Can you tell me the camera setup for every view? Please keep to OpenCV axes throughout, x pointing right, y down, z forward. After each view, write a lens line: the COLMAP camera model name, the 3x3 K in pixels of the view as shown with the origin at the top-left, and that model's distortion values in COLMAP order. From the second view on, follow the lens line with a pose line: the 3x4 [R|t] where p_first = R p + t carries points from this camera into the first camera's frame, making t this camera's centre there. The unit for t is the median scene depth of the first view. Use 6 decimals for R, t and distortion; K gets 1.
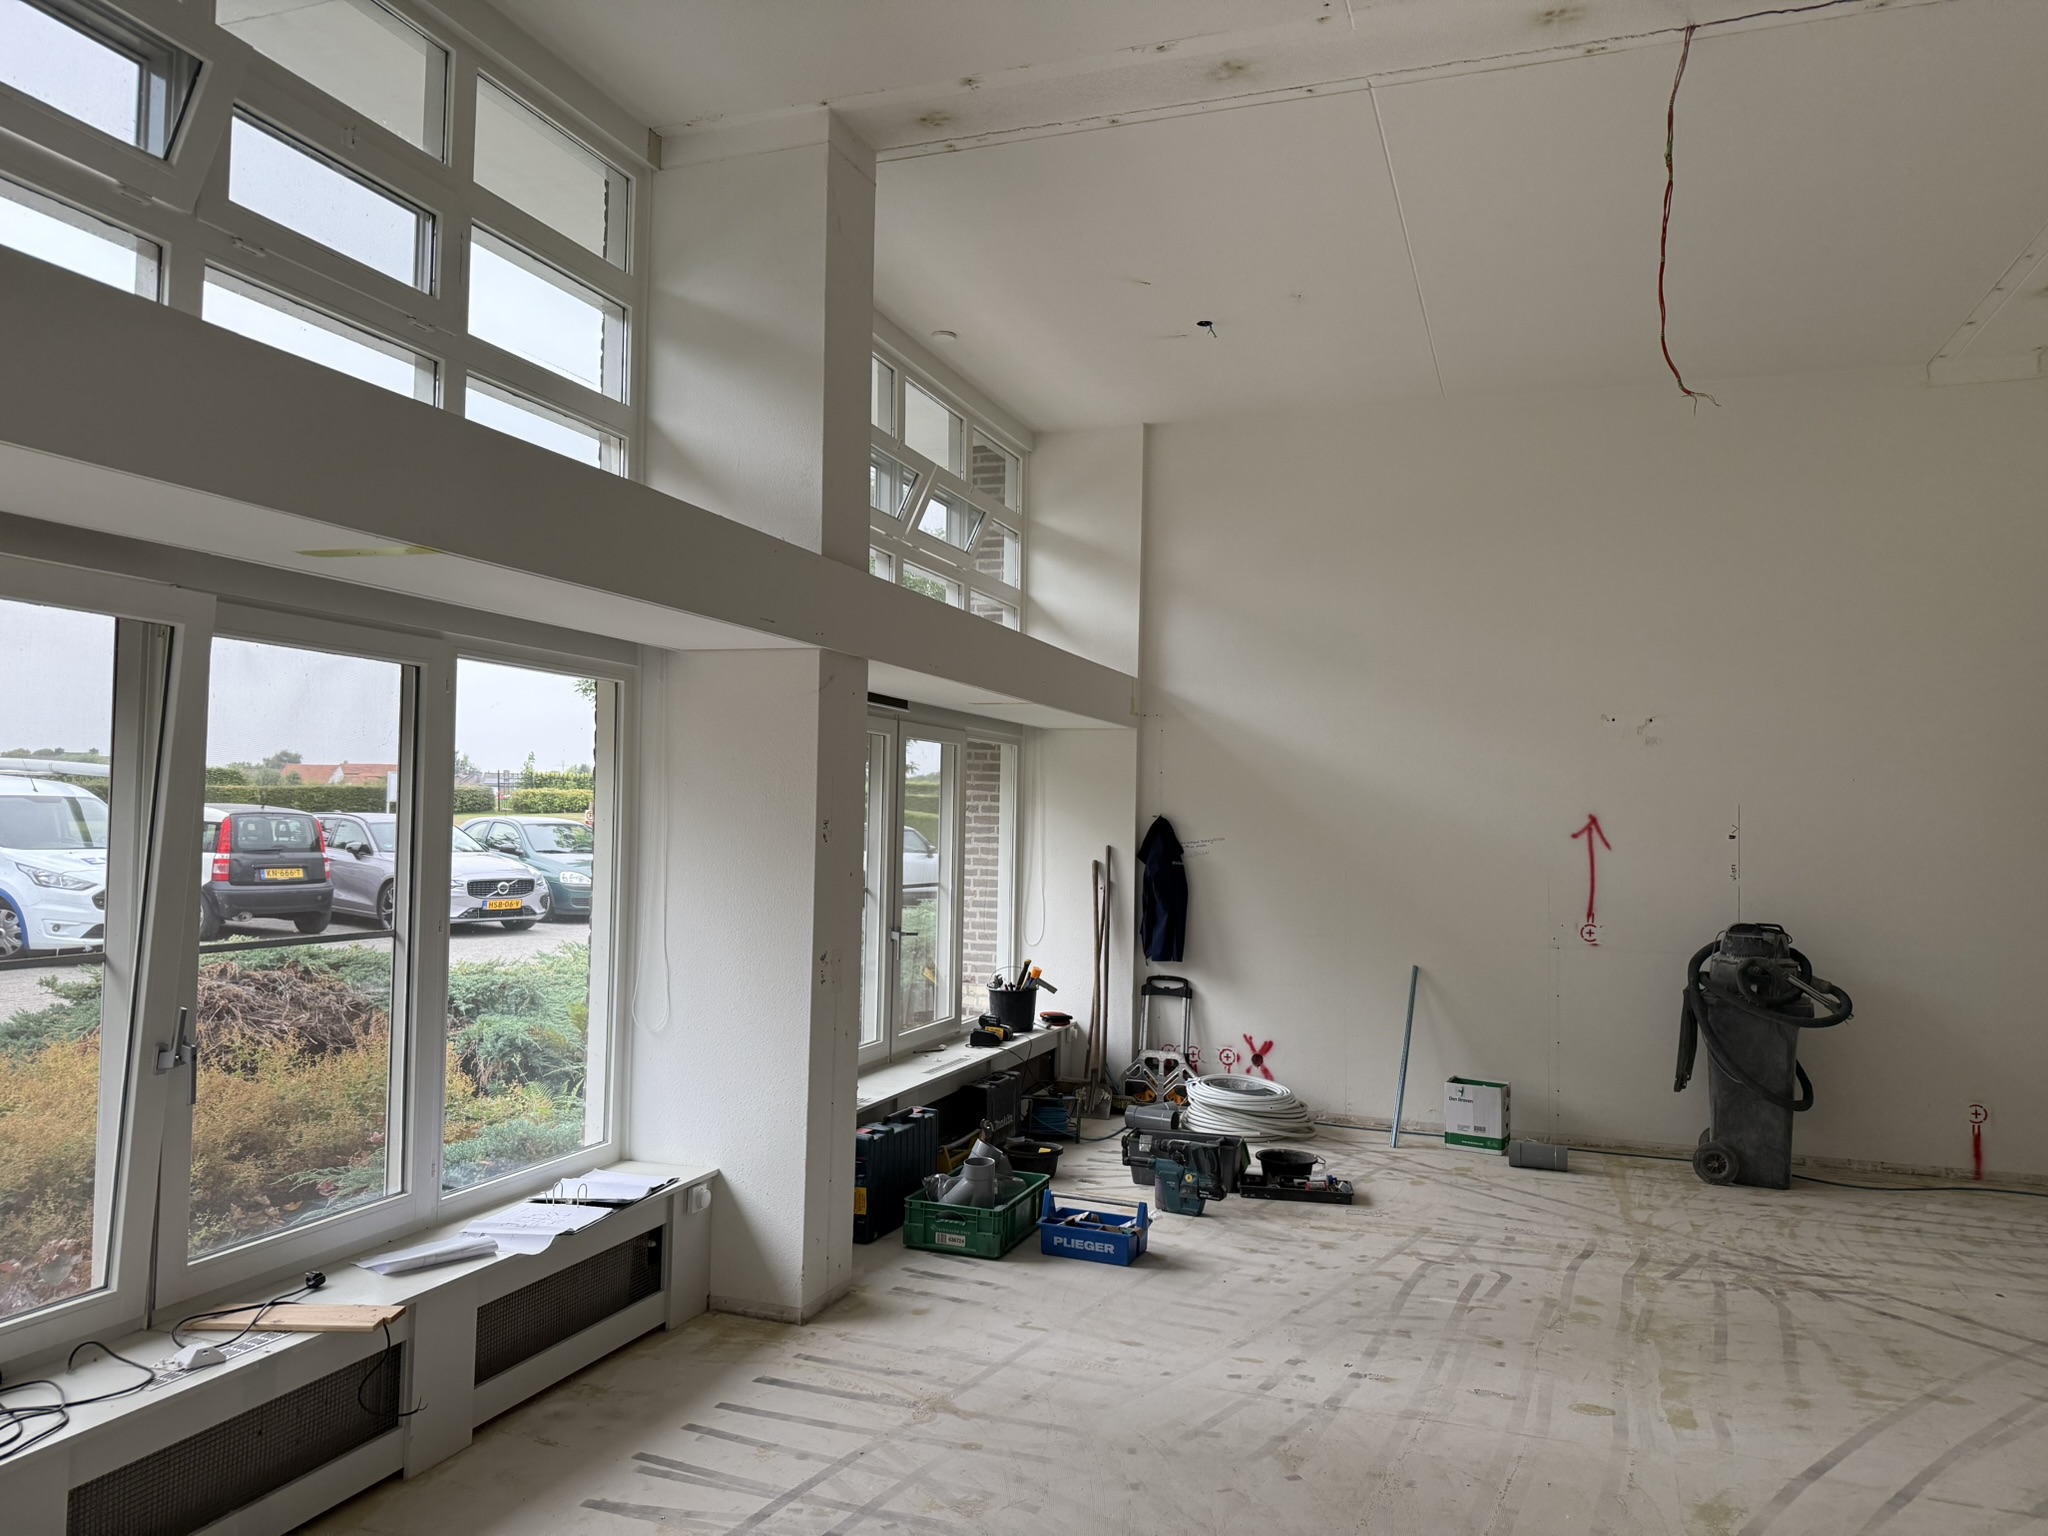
lens RADIAL K [[1449.9, 0, 1014.1], [0, 1449.9, 783.5], [0, 0, 1]] dist [0.015812, -0.009855]
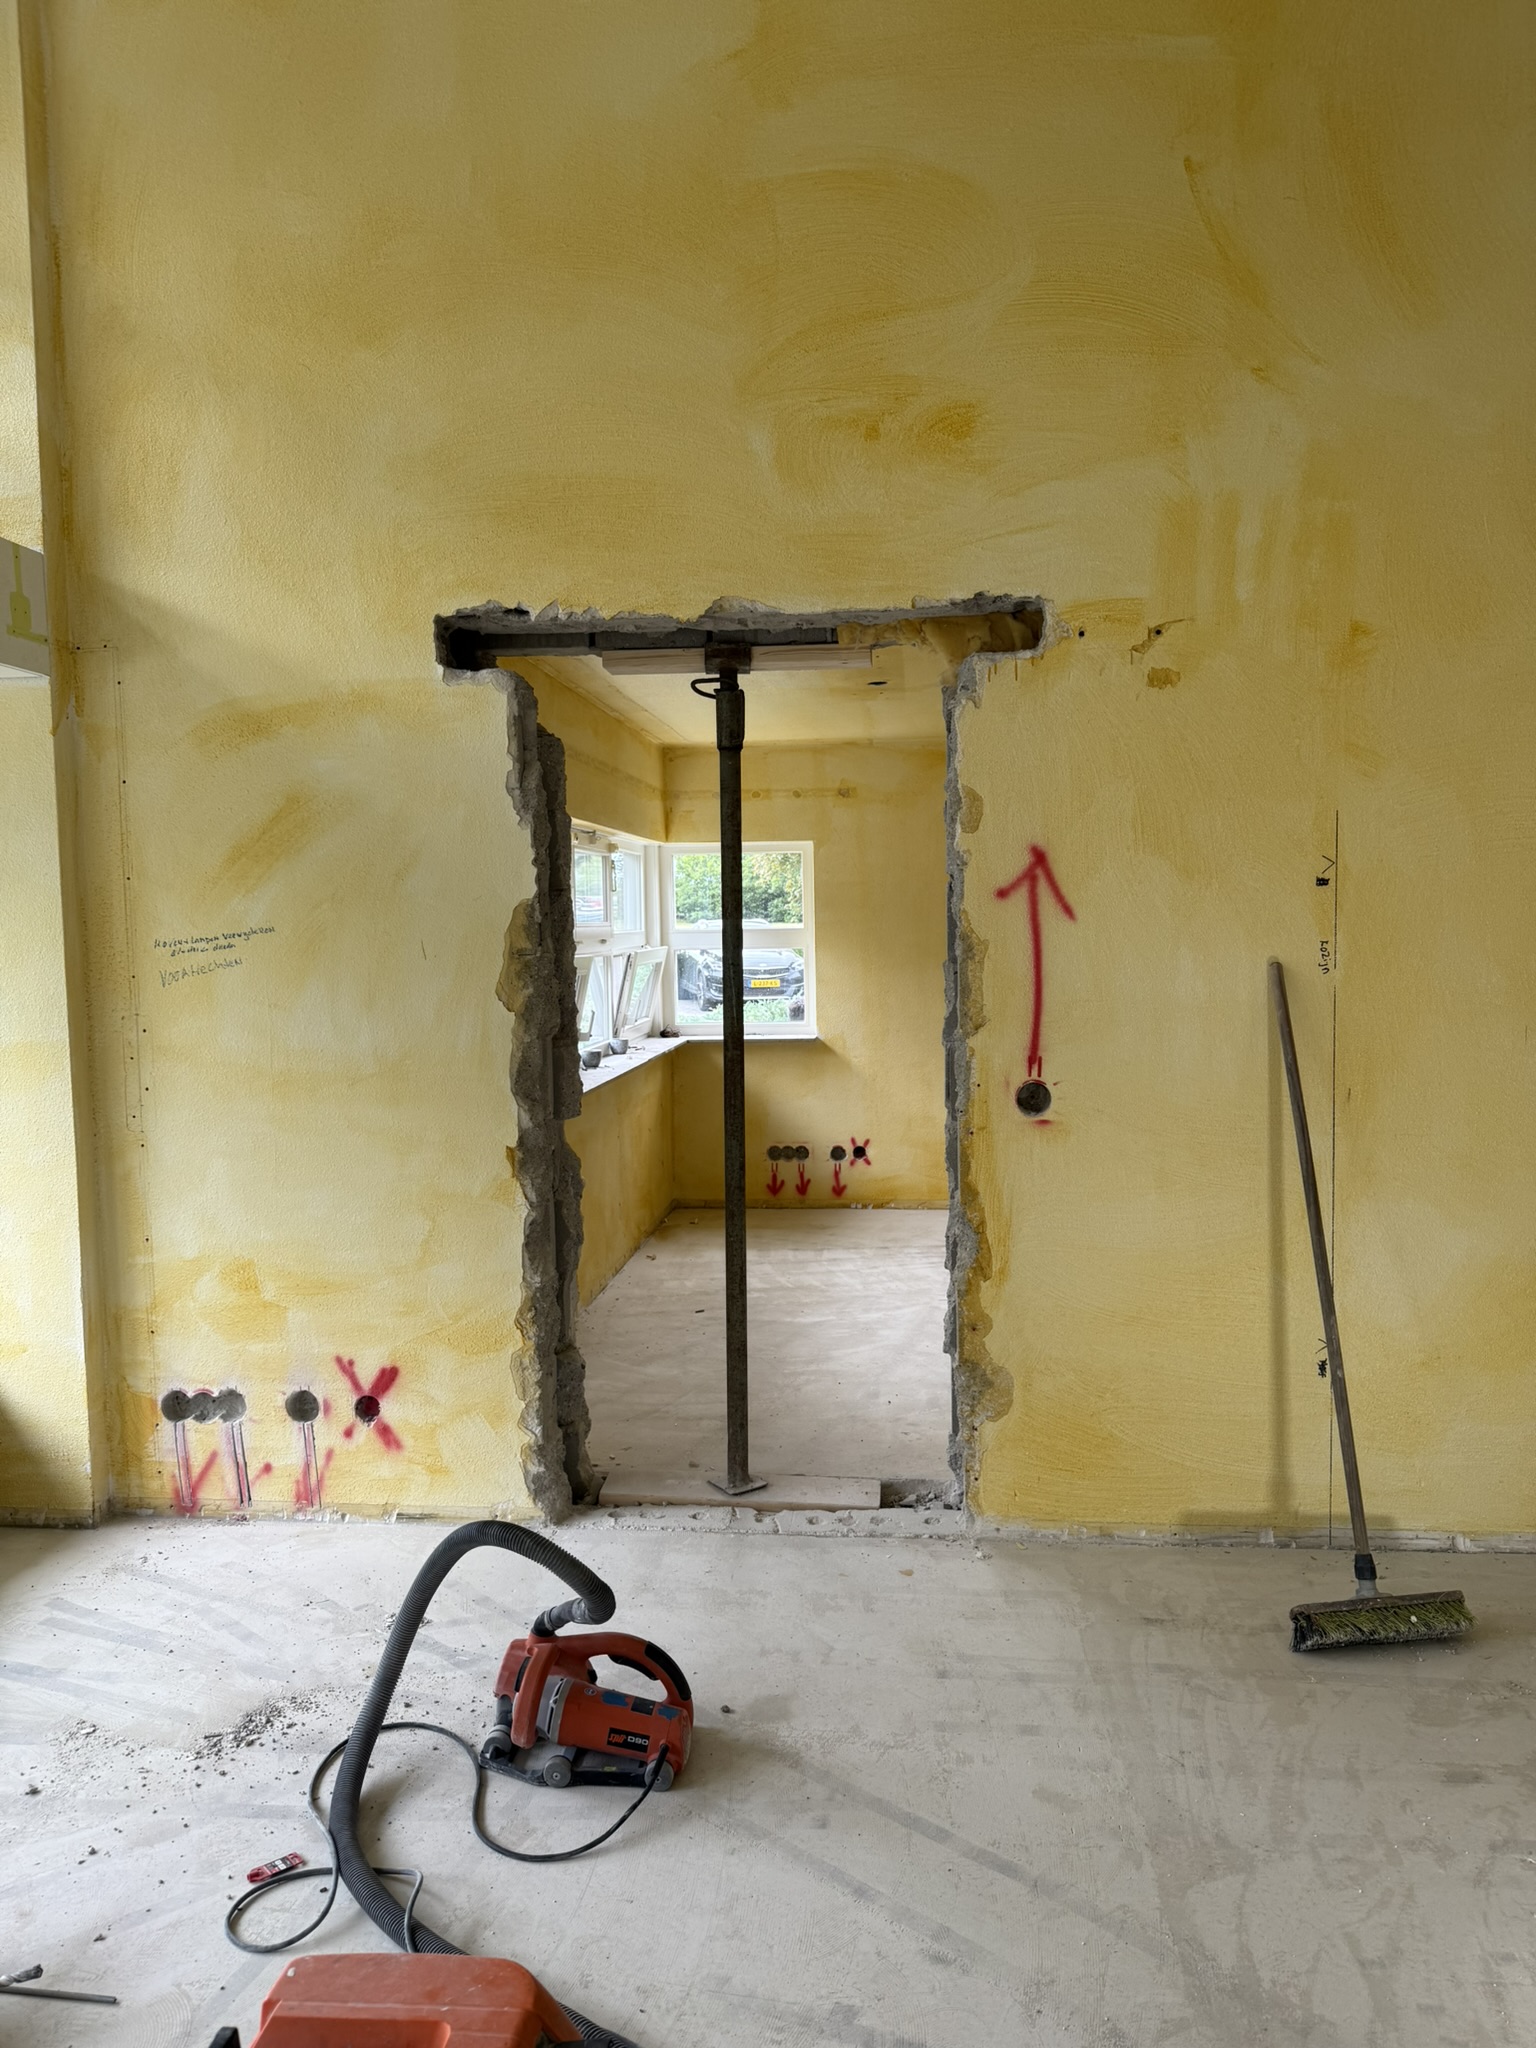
lens RADIAL K [[1449.9, 0, 769.2], [0, 1449.9, 1020.3], [0, 0, 1]] dist [0.015812, -0.009855]
pose [[0.967578, -0.057468, 0.245947, 0.265412], [0.031878, 0.993770, 0.106792, 0.033692], [-0.250552, -0.095489, 0.963382, 0.771637]]
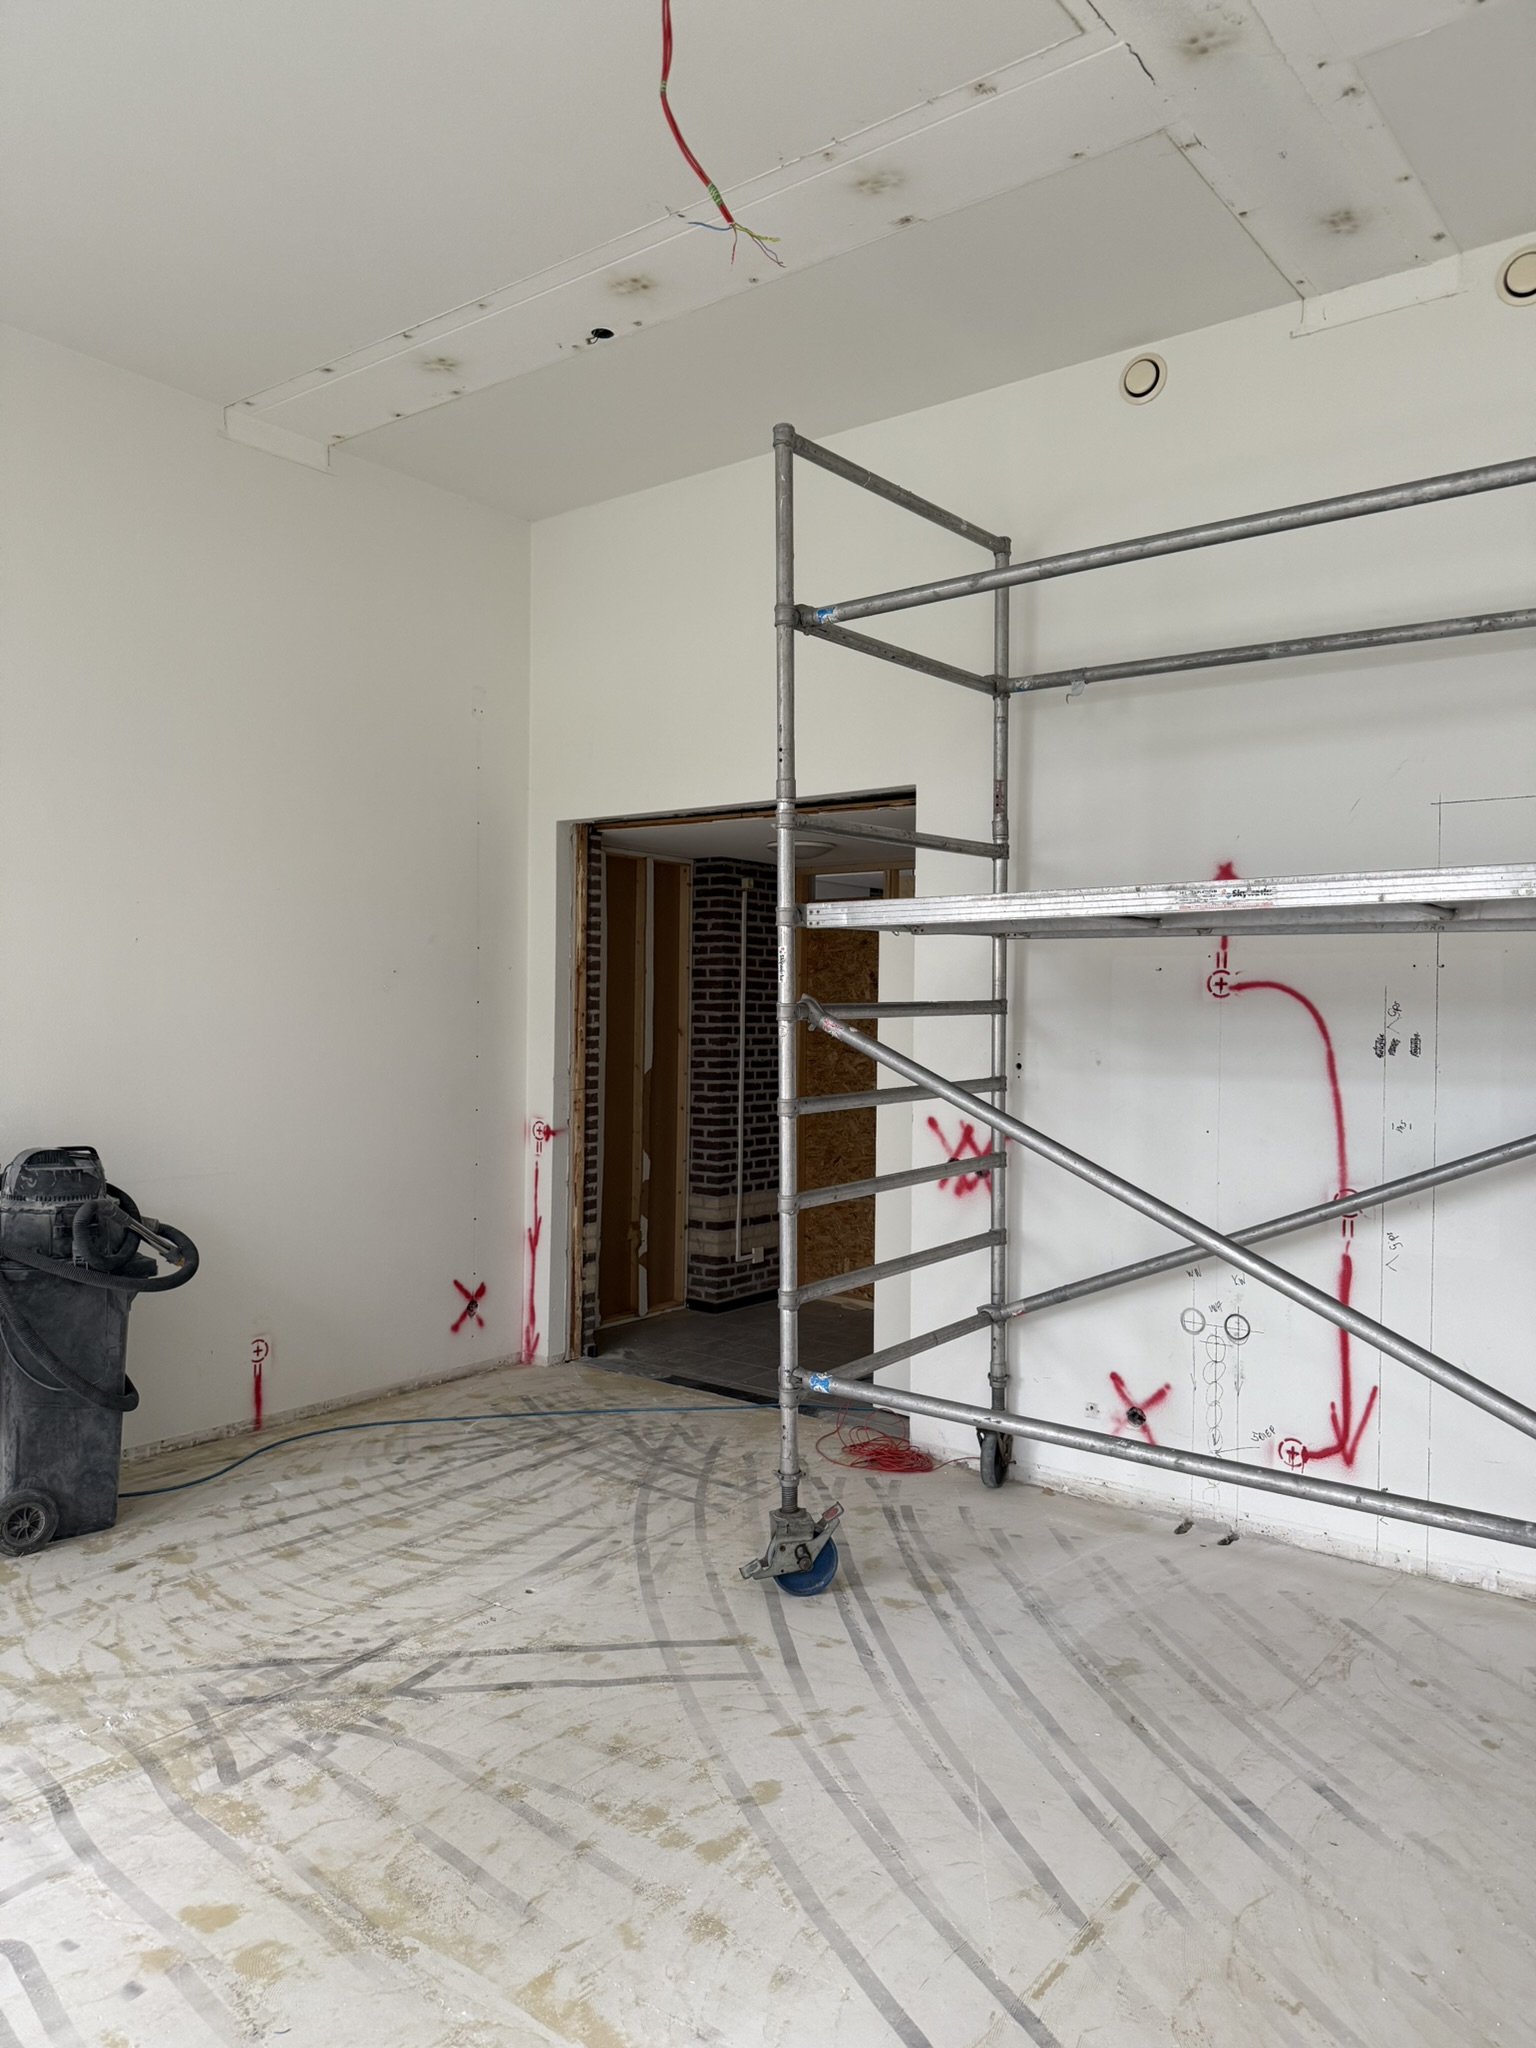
lens RADIAL K [[1449.9, 0, 762.7], [0, 1449.9, 1027.7], [0, 0, 1]] dist [0.015812, -0.009855]
pose [[0.302597, -0.021408, 0.952878, -0.040357], [-0.036594, 0.998750, 0.034059, 0.006986], [-0.952416, -0.045176, 0.301436, 0.603475]]
